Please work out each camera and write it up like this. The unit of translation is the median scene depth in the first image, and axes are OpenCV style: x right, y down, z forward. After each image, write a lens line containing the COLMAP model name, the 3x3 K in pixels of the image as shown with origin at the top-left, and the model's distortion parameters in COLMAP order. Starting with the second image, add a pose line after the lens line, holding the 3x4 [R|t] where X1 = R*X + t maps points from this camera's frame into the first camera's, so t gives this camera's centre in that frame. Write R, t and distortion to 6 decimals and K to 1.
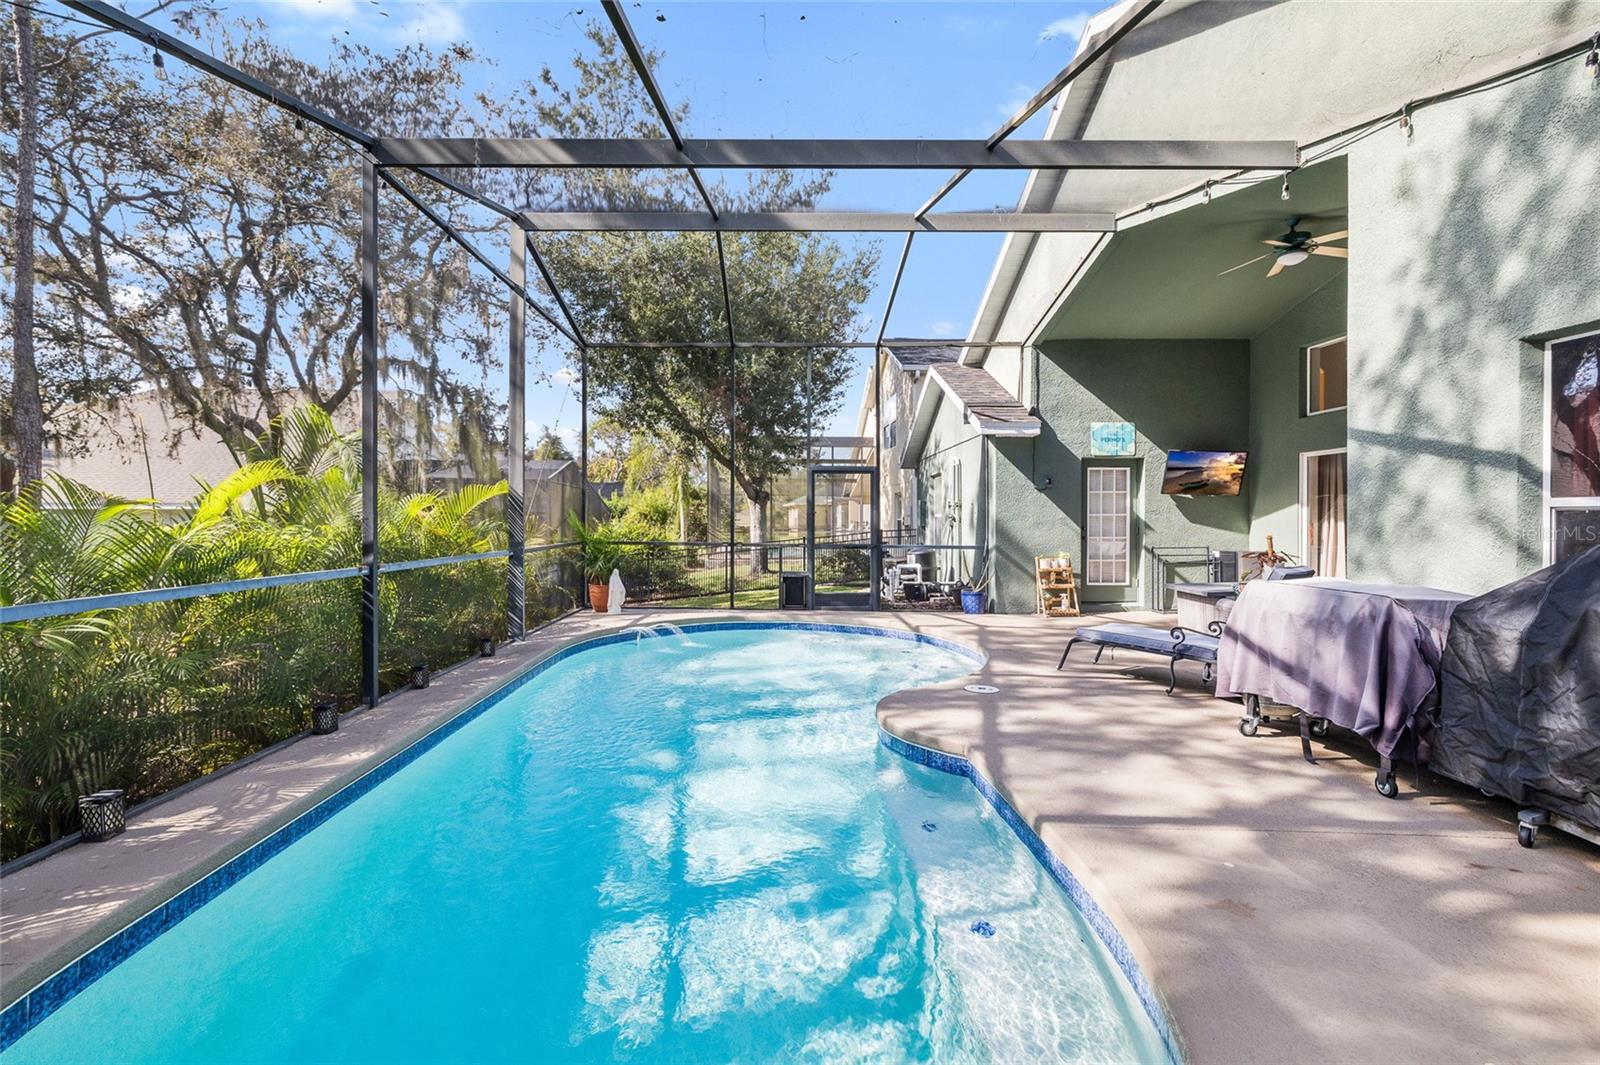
lens RADIAL K [[689.9, 0, 785.8], [0, 689.9, 514.3], [0, 0, 1]] dist [0.001016, 0.000524]
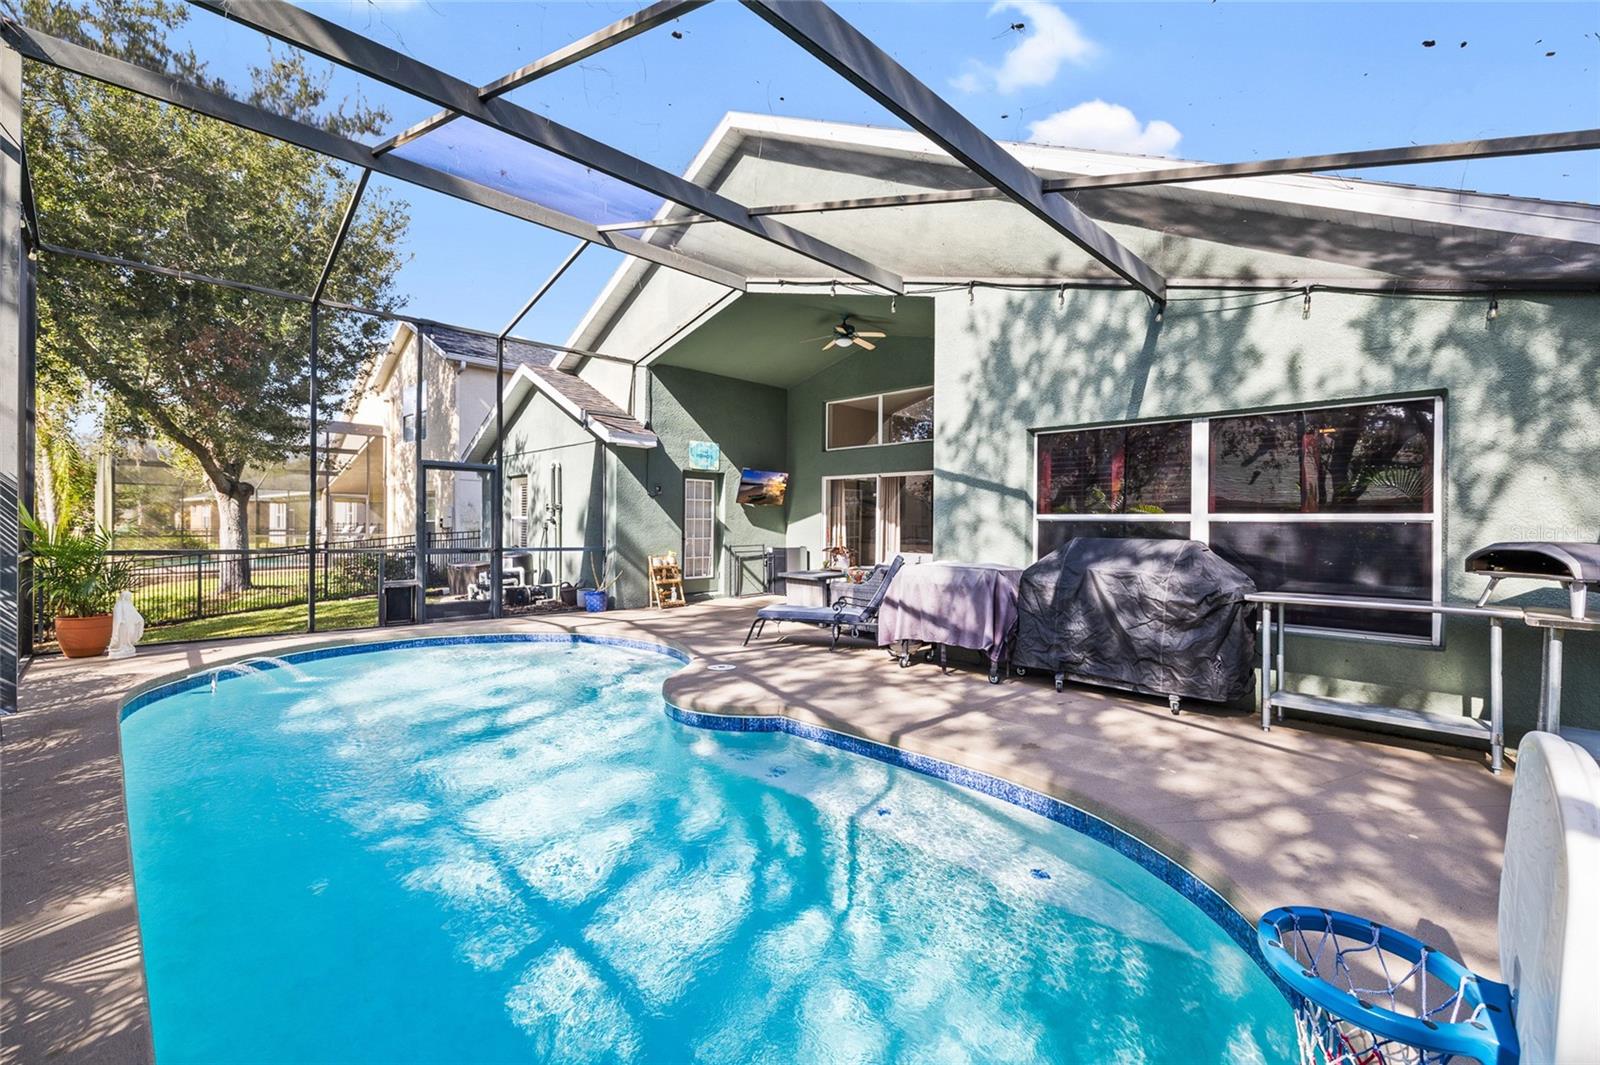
lens RADIAL K [[682.3, 0, 799.4], [0, 682.3, 518.0], [0, 0, 1]] dist [-0.000983, 0.000006]
pose [[0.701822, 0.012338, 0.712245, -0.278142], [-0.013781, 0.999898, -0.003742, 0.000945], [-0.712219, -0.007189, 0.701920, 0.056646]]
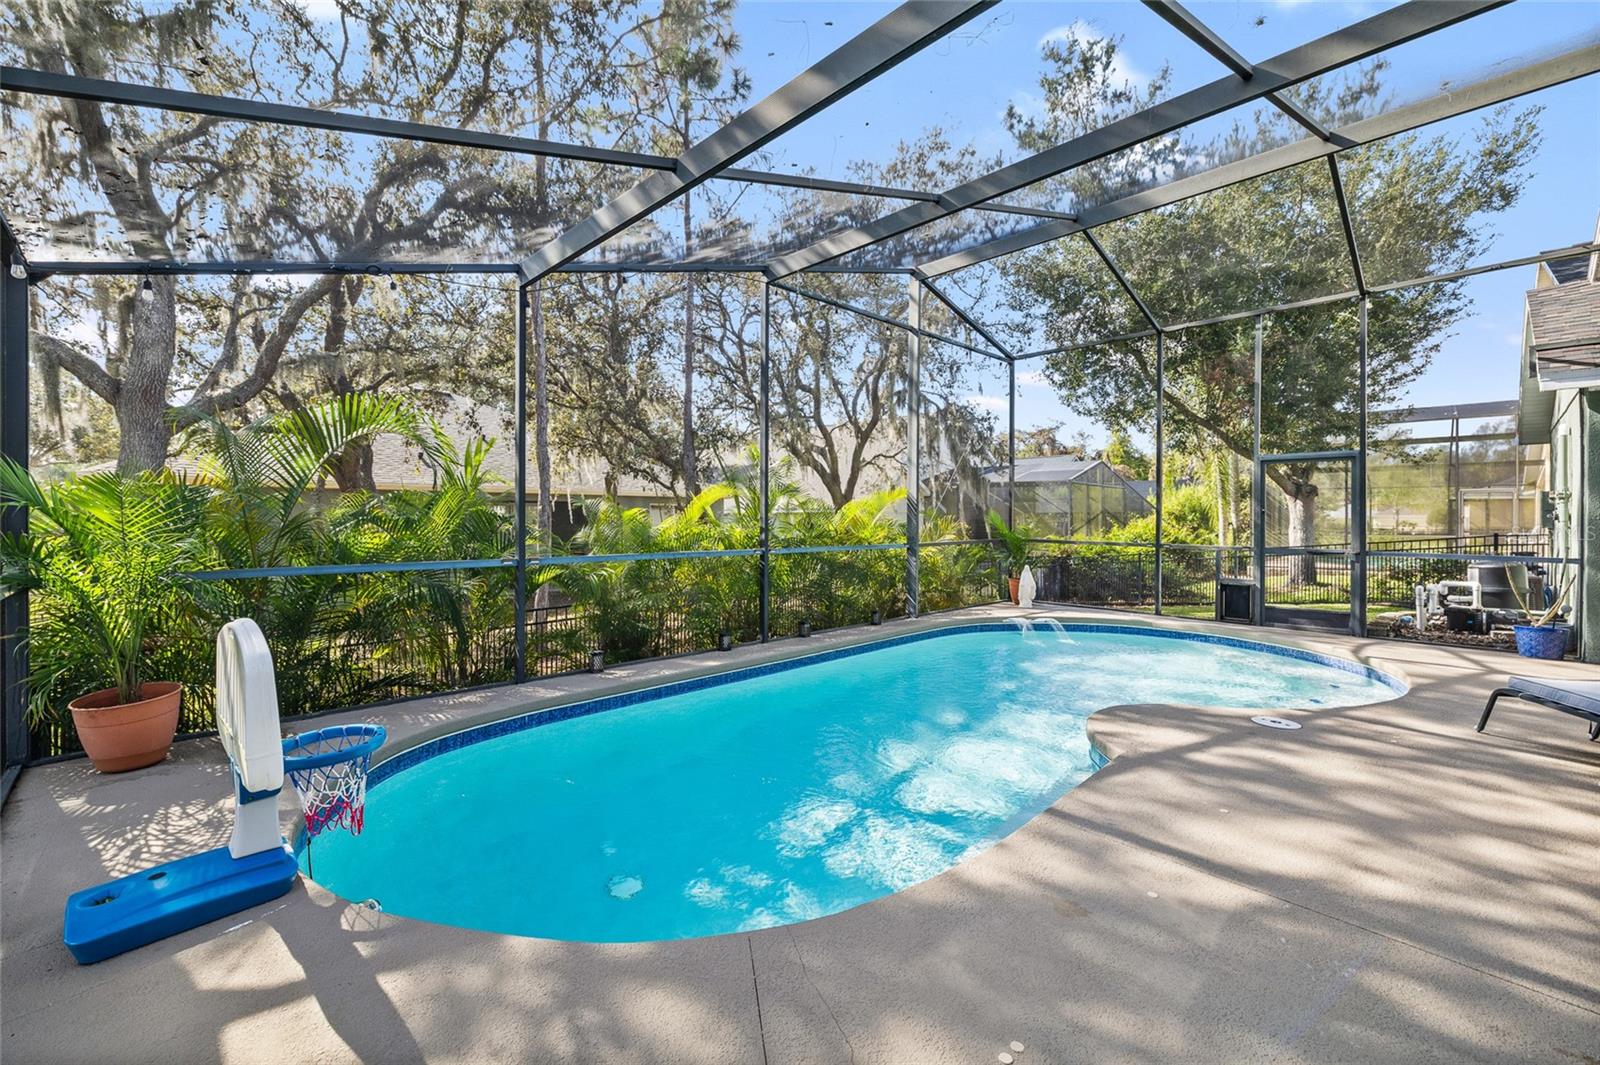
lens RADIAL K [[667.1, 0, 793.7], [0, 667.1, 537.0], [0, 0, 1]] dist [0.002651, 0.000119]
pose [[0.669533, 0.025742, -0.742336, 0.296838], [0.000381, 0.999387, 0.034999, 0.001400], [0.742782, -0.023716, 0.669113, 0.025620]]
